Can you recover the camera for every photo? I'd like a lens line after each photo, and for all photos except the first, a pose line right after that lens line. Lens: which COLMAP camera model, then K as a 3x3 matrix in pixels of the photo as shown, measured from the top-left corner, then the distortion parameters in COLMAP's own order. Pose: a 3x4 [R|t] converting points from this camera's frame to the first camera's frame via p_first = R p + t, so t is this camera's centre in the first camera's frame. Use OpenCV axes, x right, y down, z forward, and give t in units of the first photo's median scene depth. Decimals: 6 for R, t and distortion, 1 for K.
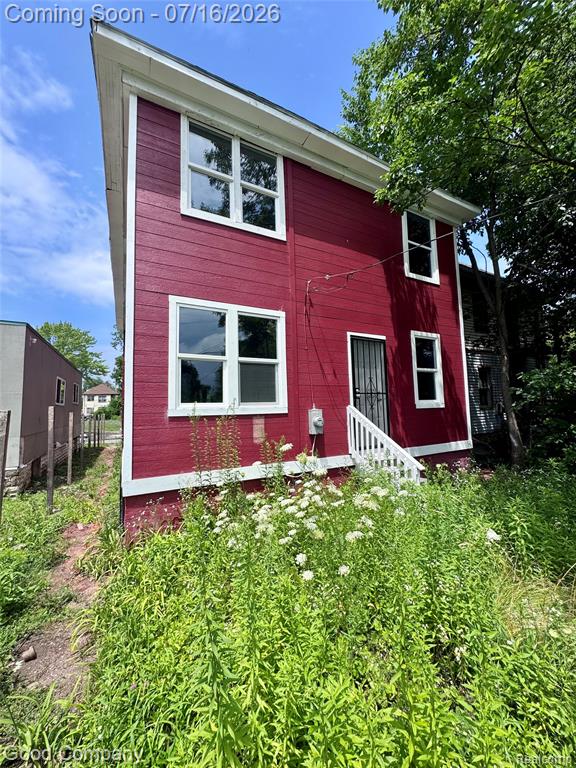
lens RADIAL K [[306.5, 0, 288.0], [0, 306.5, 384.0], [0, 0, 1]] dist [-0.003862, 0.000422]
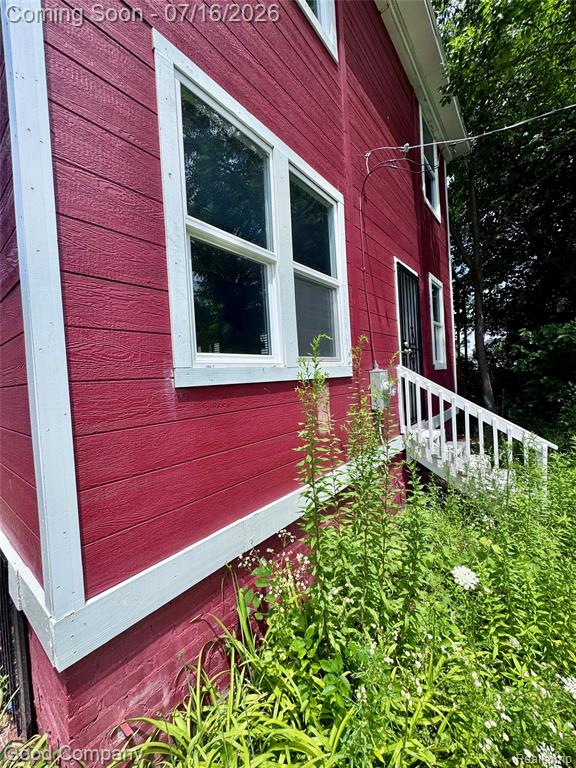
lens RADIAL K [[306.5, 0, 288.0], [0, 306.5, 384.0], [0, 0, 1]] dist [-0.003862, 0.000422]
pose [[0.921771, -0.036732, 0.385991, -0.408792], [0.003706, 0.996292, 0.085960, 0.072149], [-0.387717, -0.077805, 0.918489, 0.623462]]
